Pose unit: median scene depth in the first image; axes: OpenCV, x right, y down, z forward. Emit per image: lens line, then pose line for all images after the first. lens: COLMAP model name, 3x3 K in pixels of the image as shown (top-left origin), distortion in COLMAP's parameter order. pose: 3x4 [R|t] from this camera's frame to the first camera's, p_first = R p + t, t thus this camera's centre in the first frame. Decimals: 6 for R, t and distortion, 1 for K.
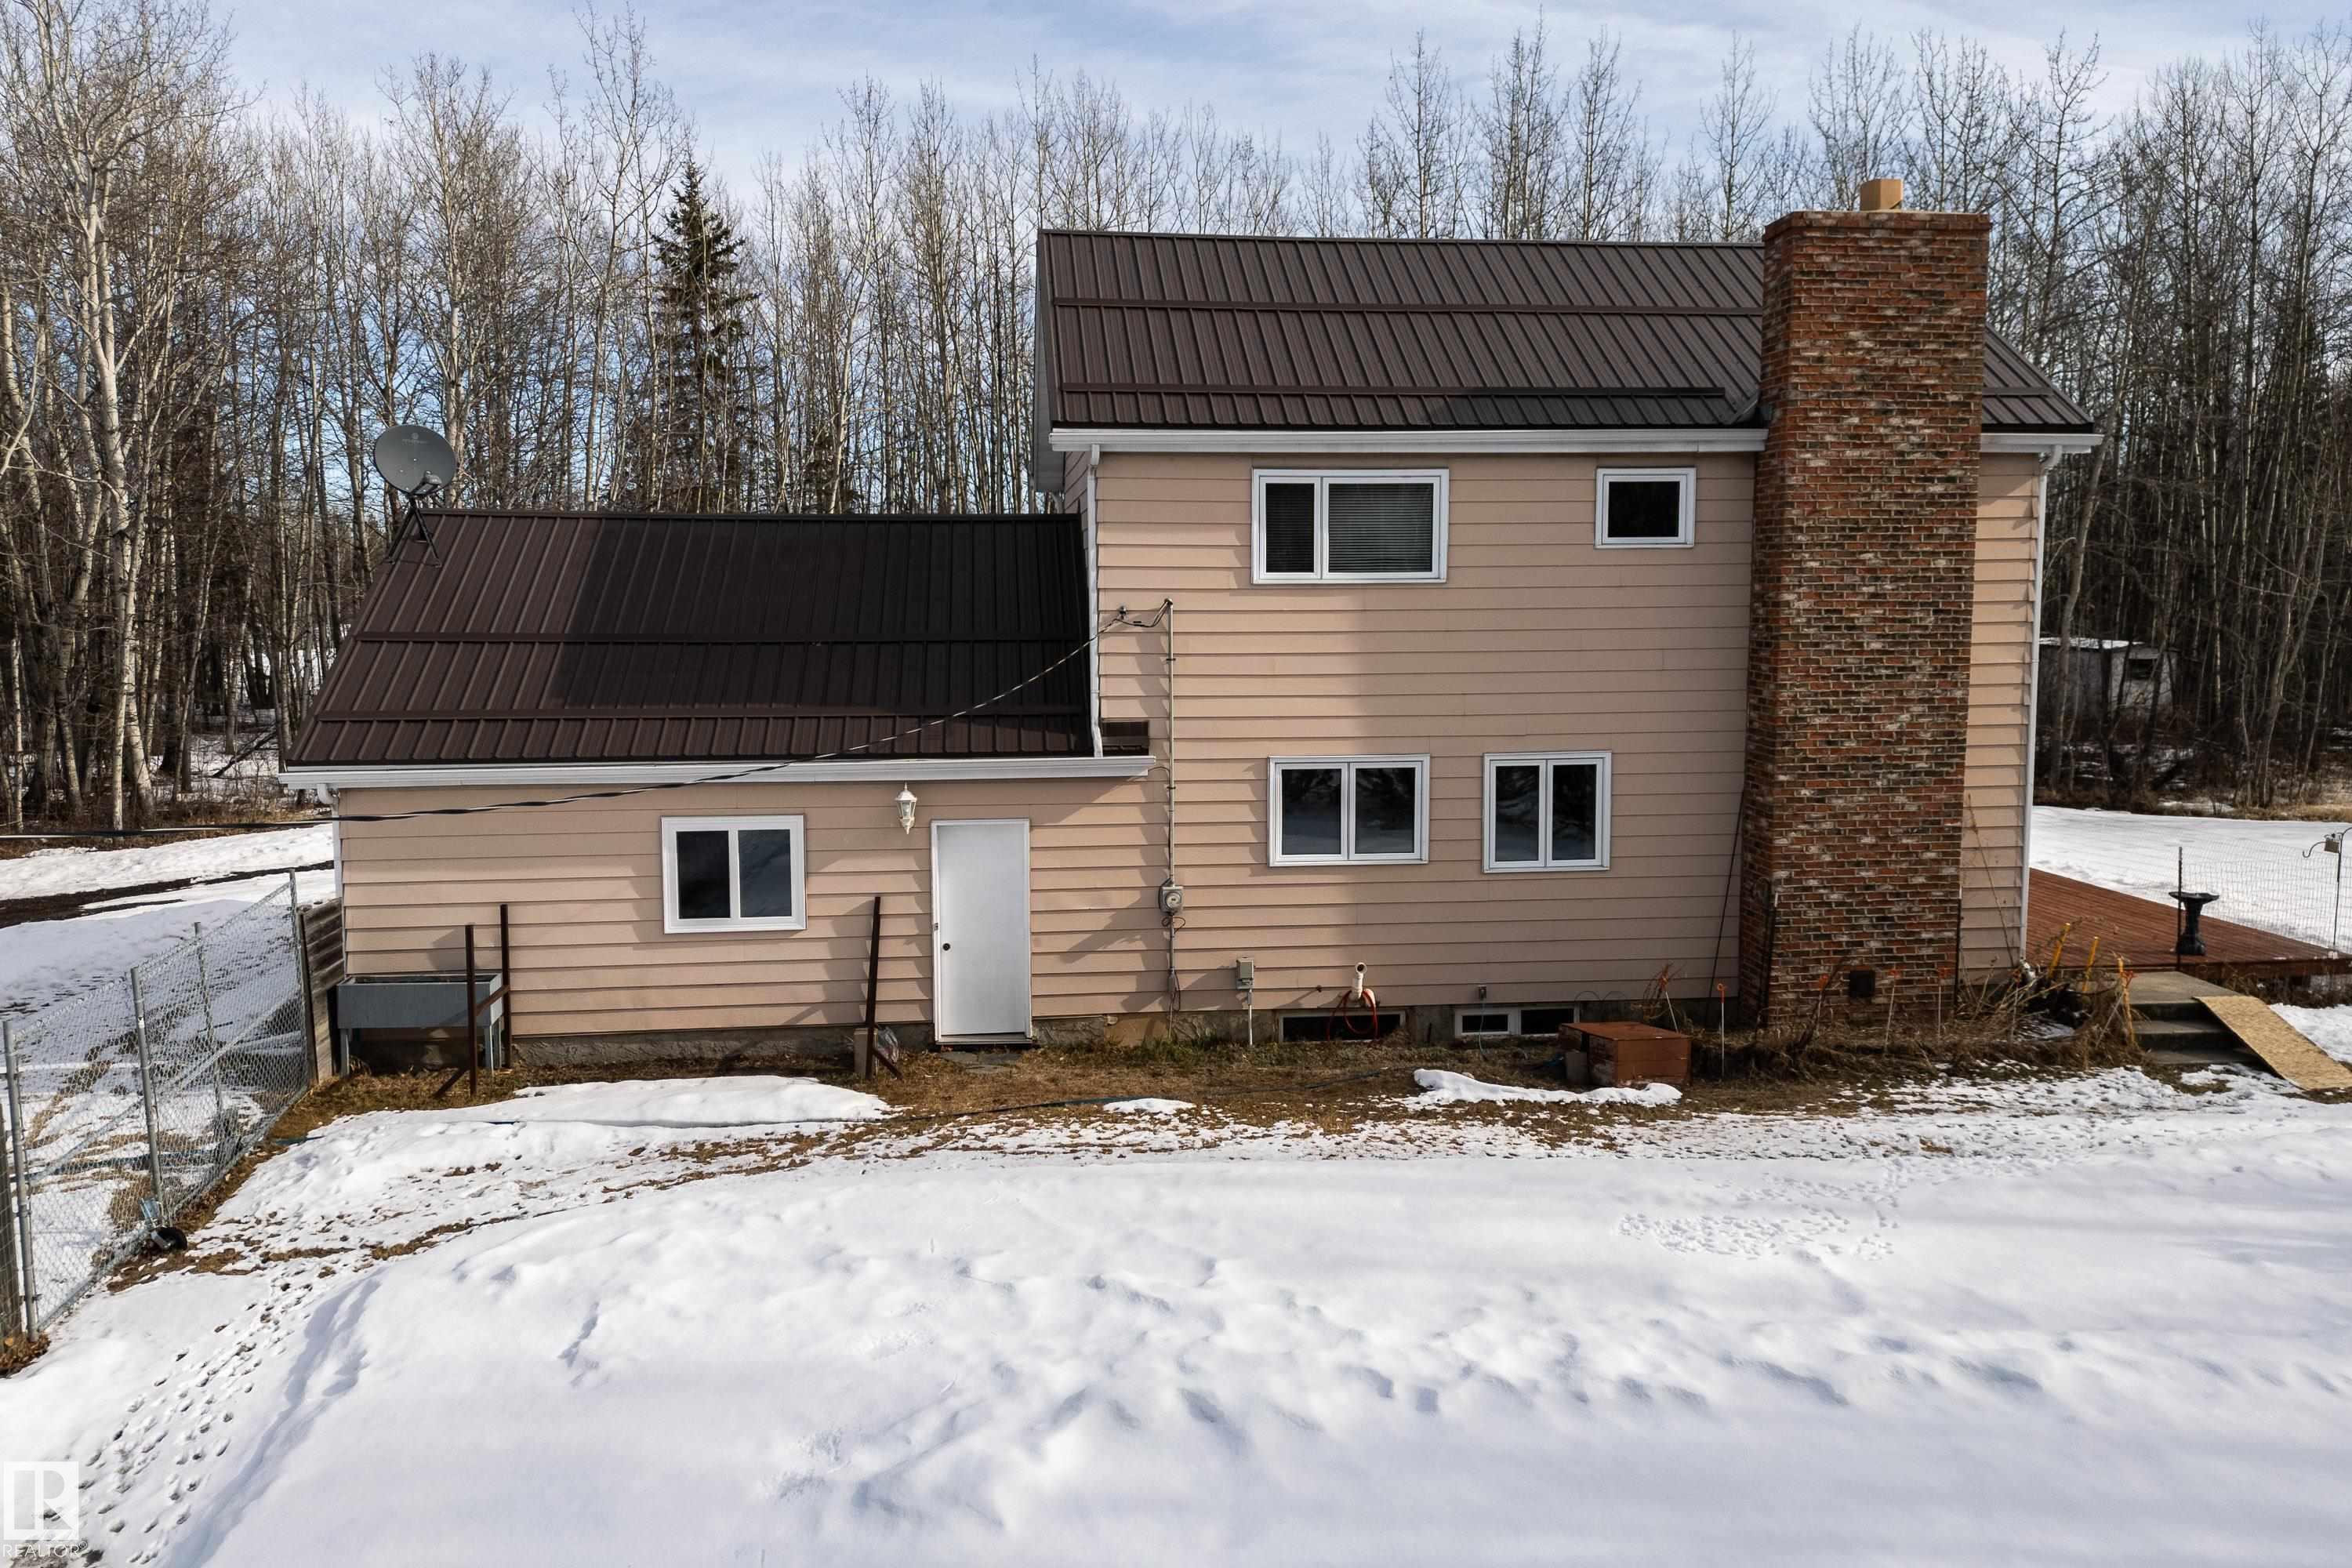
lens RADIAL K [[1644.3, 0, 1175.2], [0, 1644.3, 759.6], [0, 0, 1]] dist [0.080334, -0.072579]
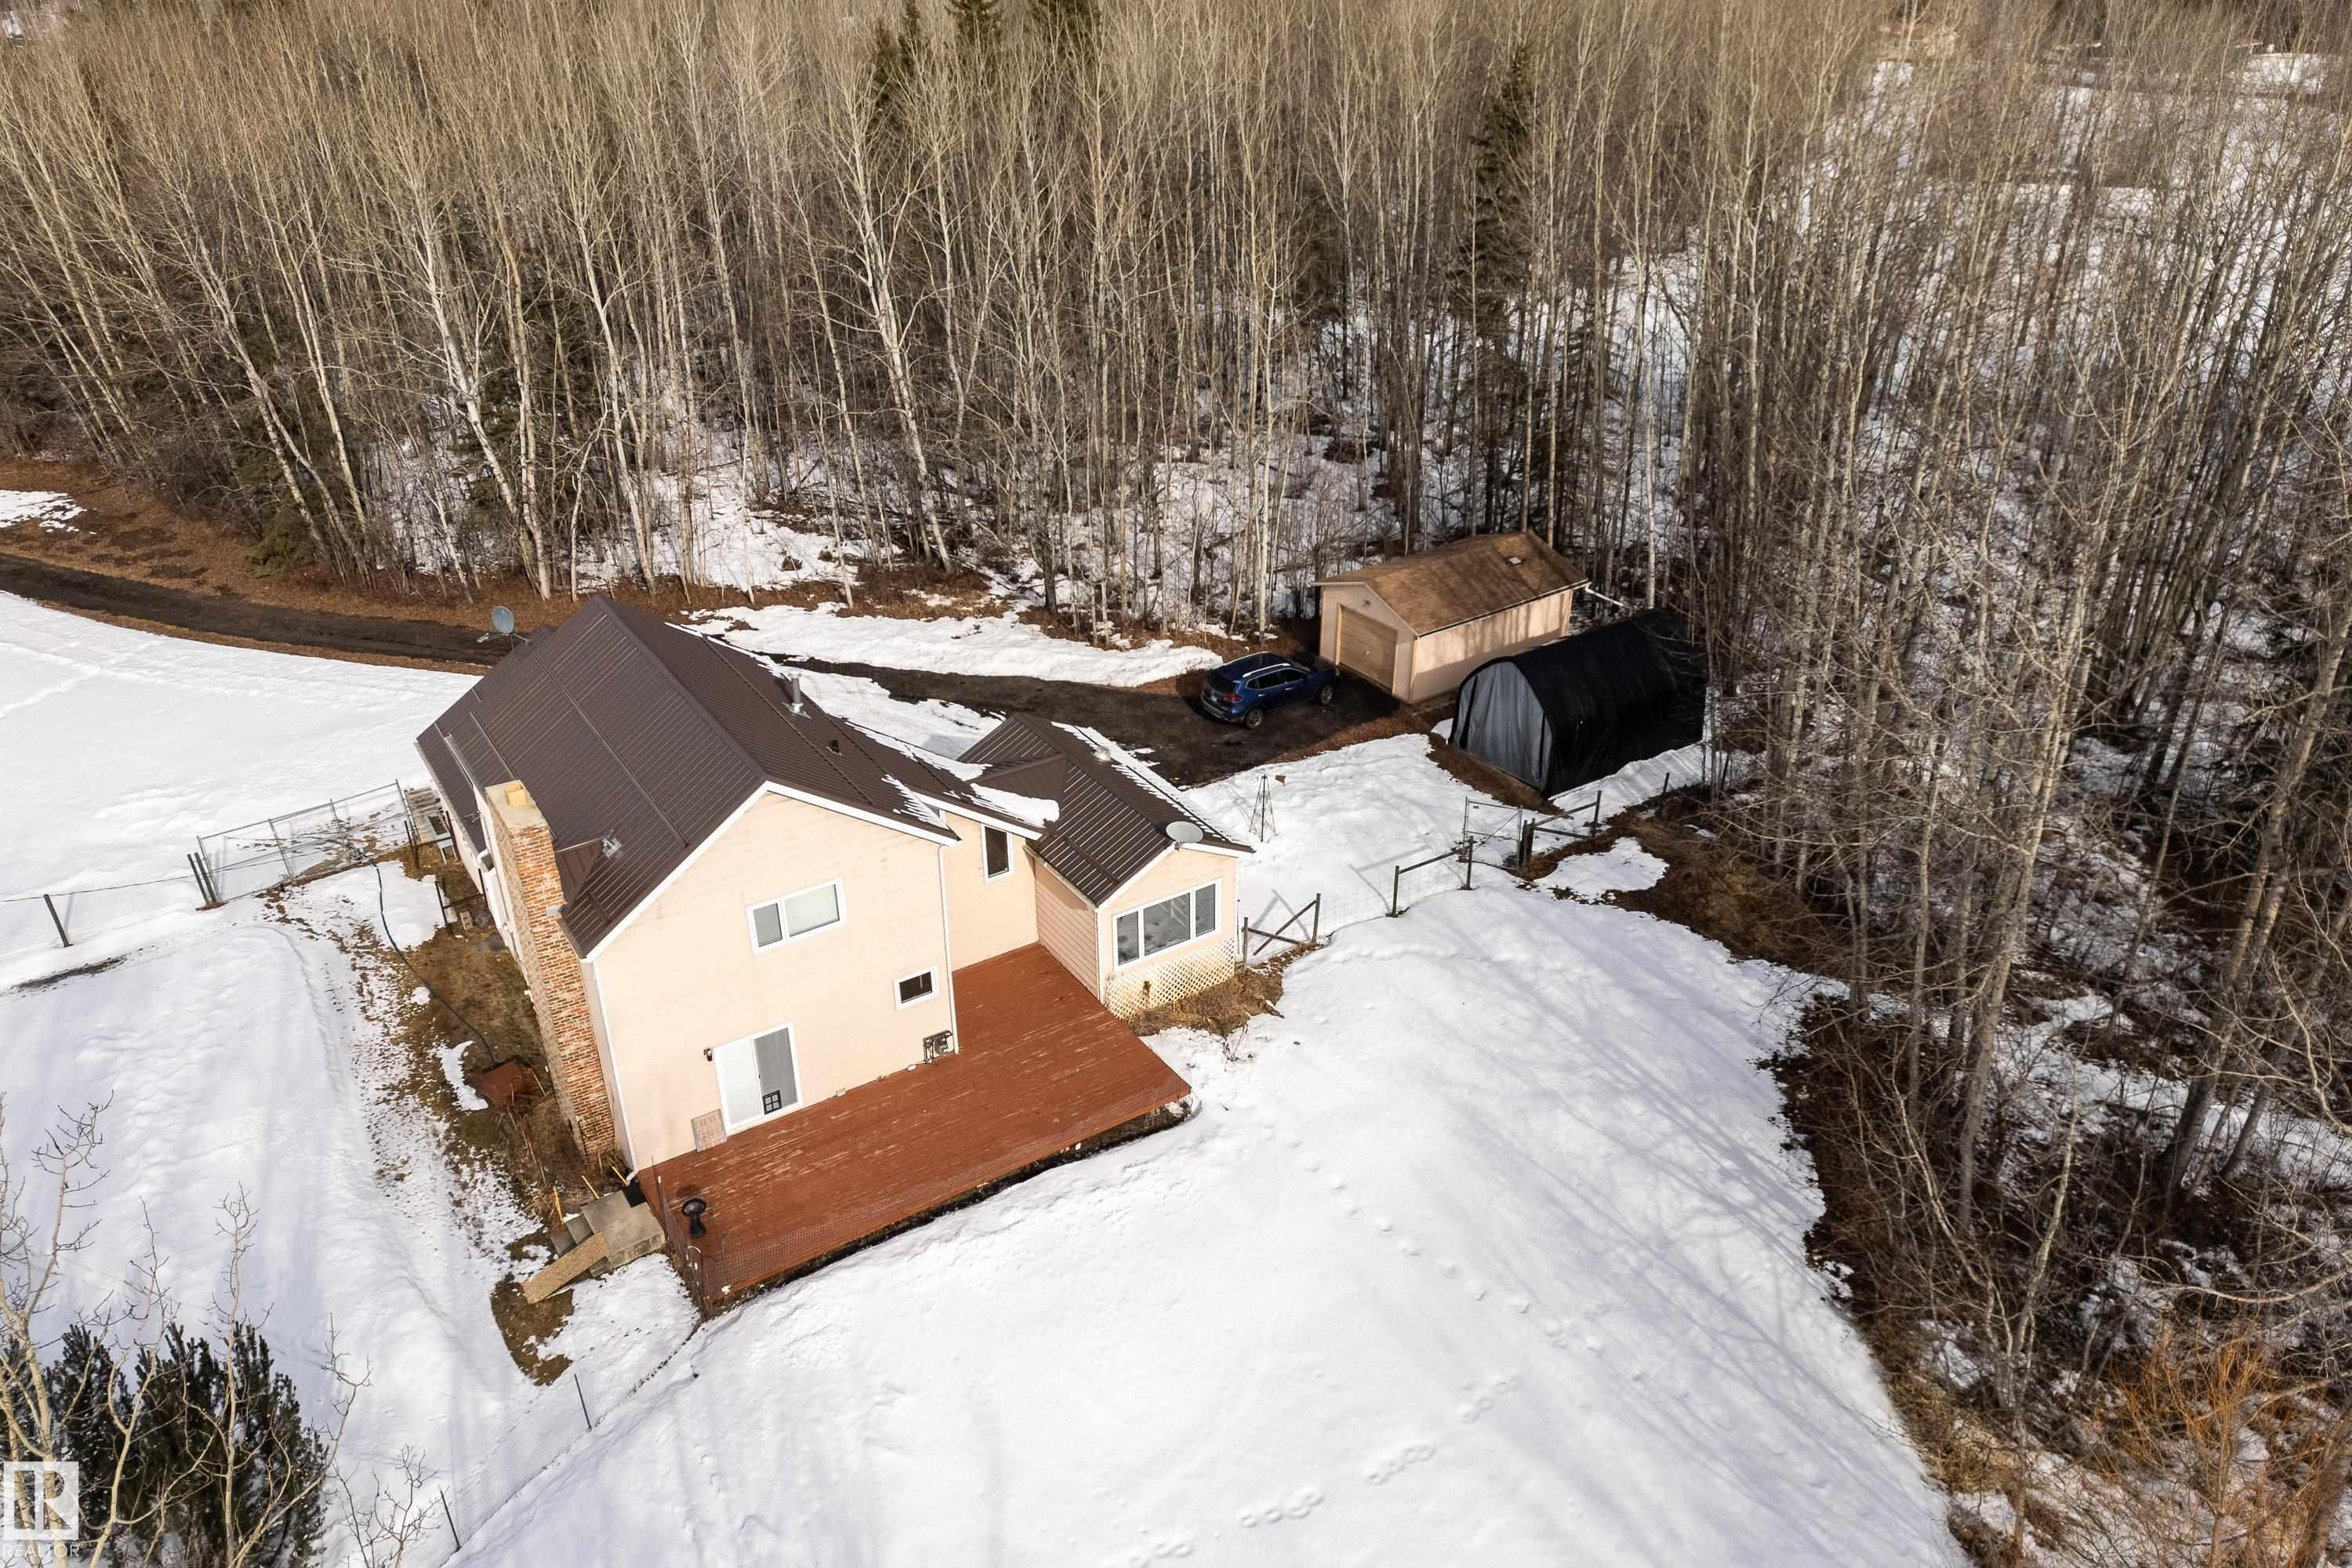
lens RADIAL K [[1644.3, 0, 1177.8], [0, 1644.3, 762.3], [0, 0, 1]] dist [0.080334, -0.072579]
pose [[0.448009, 0.422396, -0.787953, 2.249668], [-0.091435, 0.898377, 0.429603, -1.263269], [0.889341, -0.120420, 0.441102, 0.838565]]
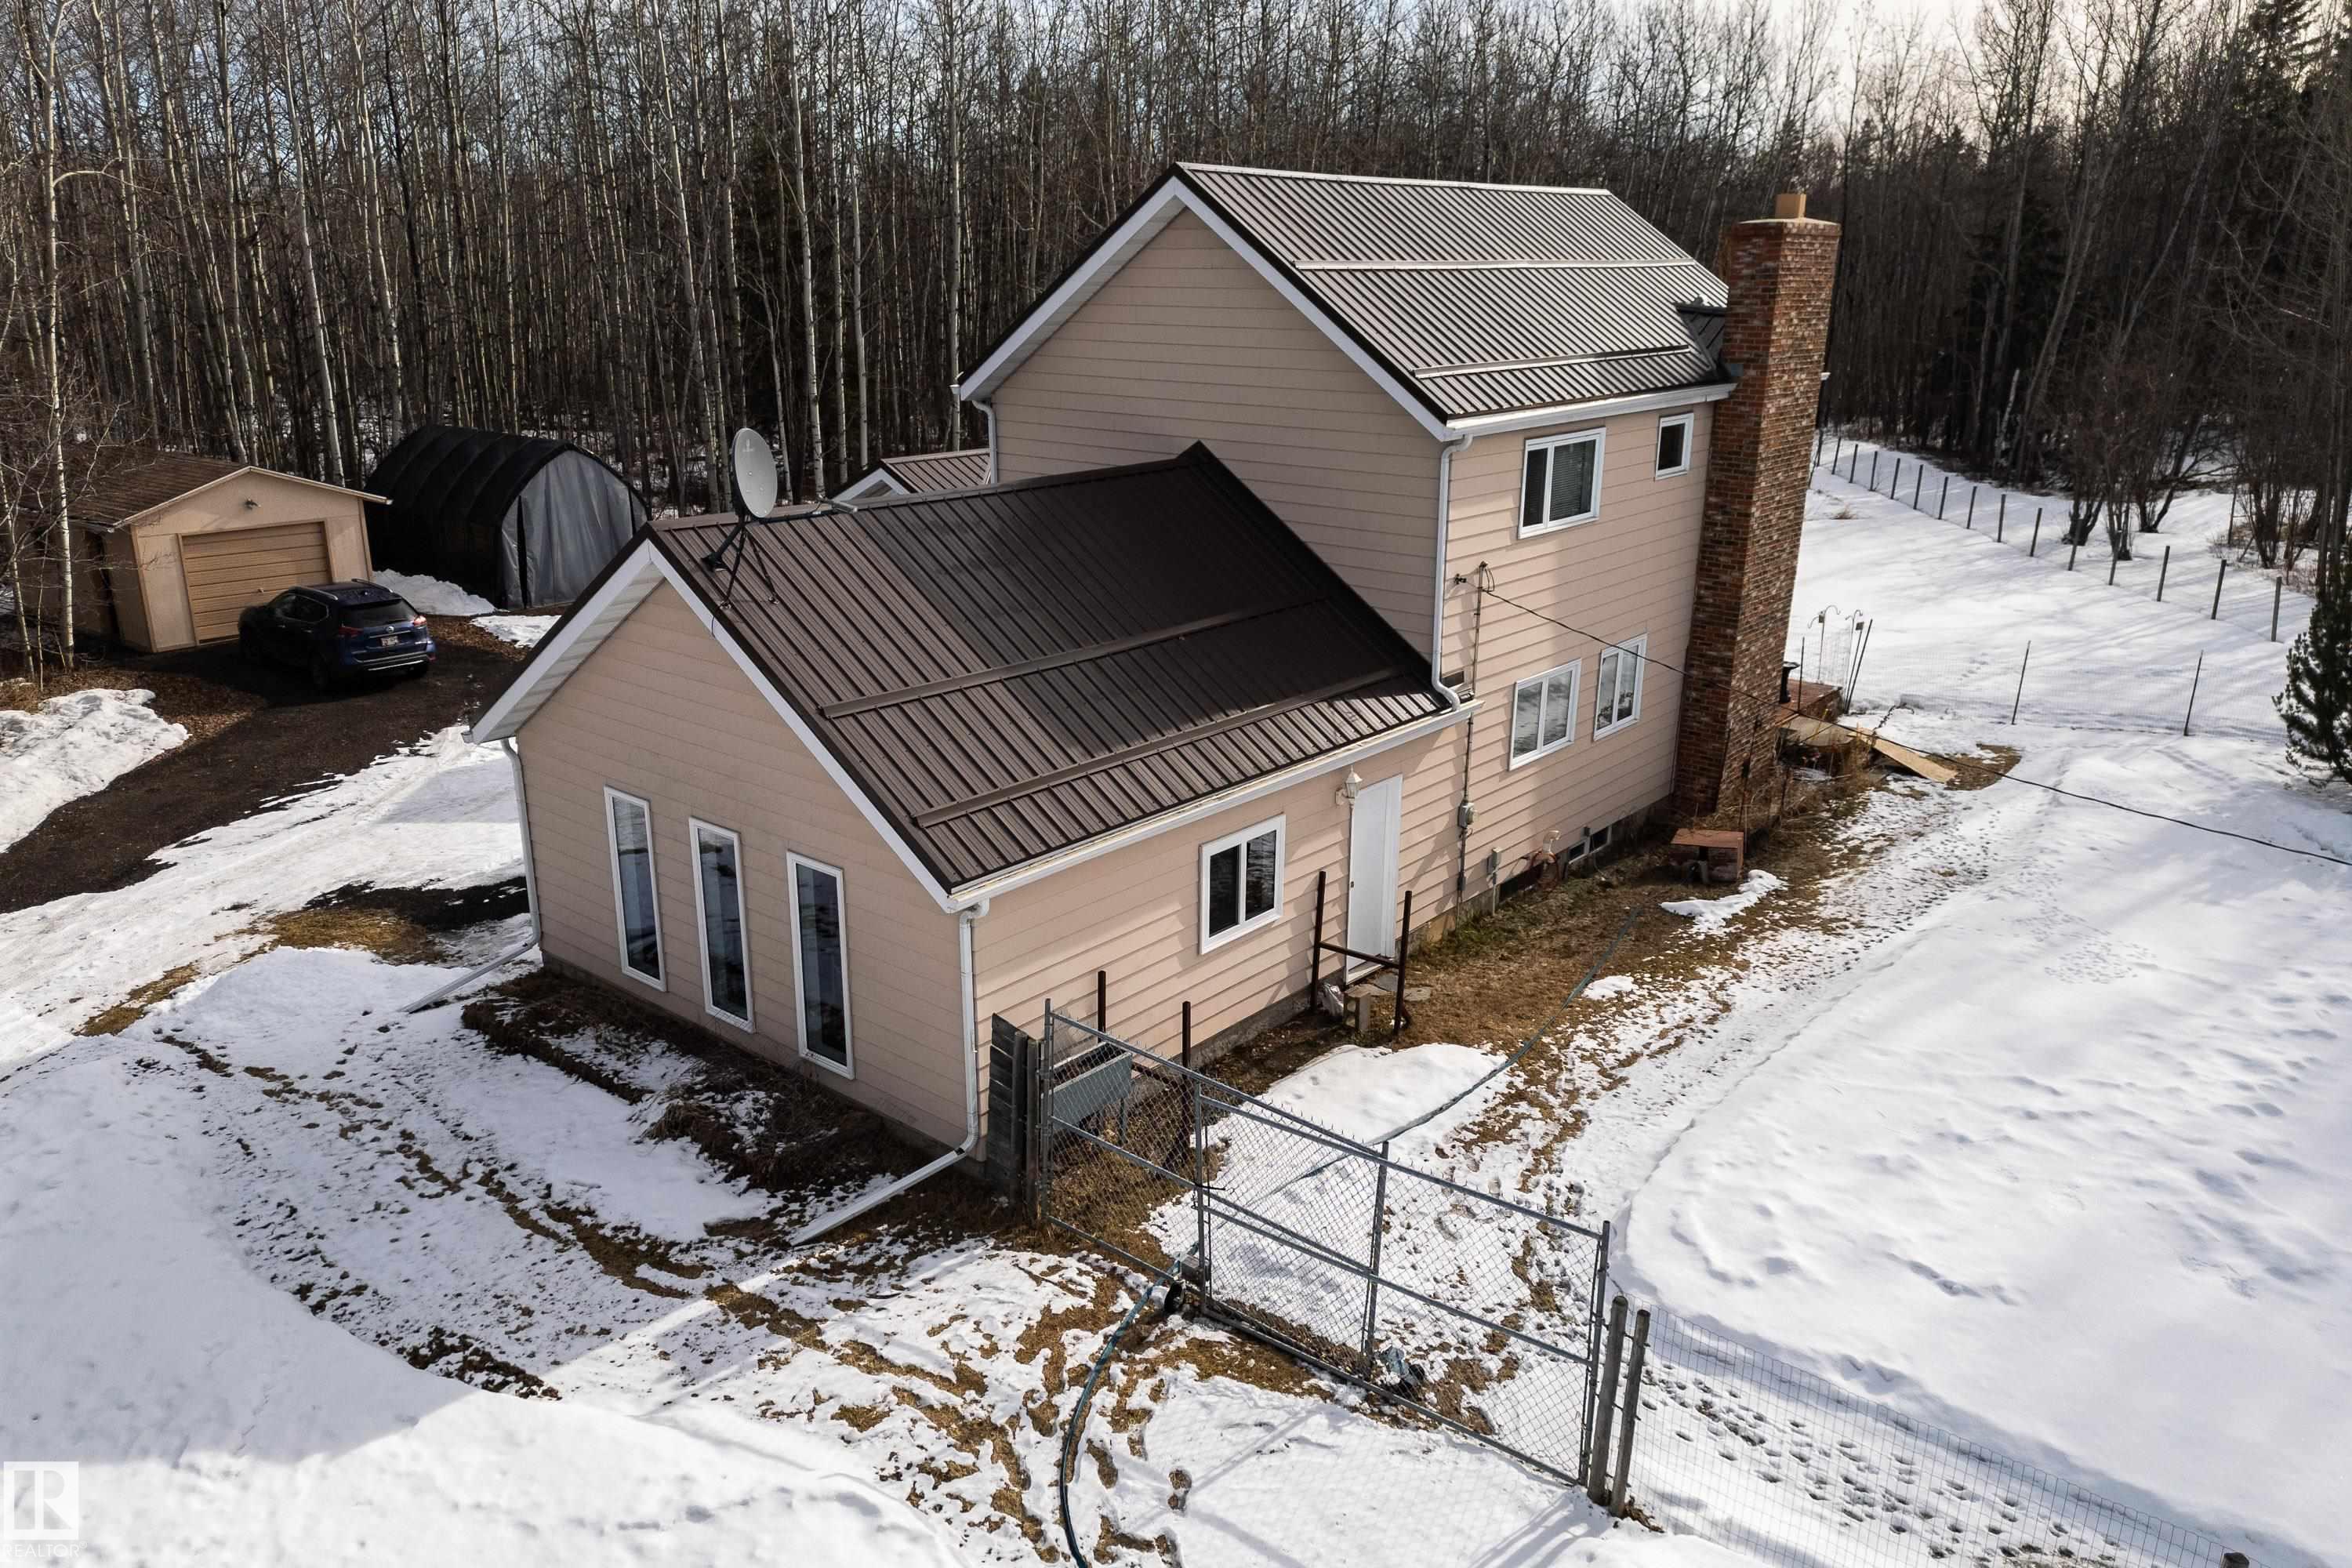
lens RADIAL K [[1644.3, 0, 1178.9], [0, 1644.3, 785.5], [0, 0, 1]] dist [0.080334, -0.072579]
pose [[0.729038, -0.200997, 0.654296, -0.931029], [0.064830, 0.971892, 0.226325, -0.217900], [-0.681396, -0.122582, 0.721577, 0.296617]]
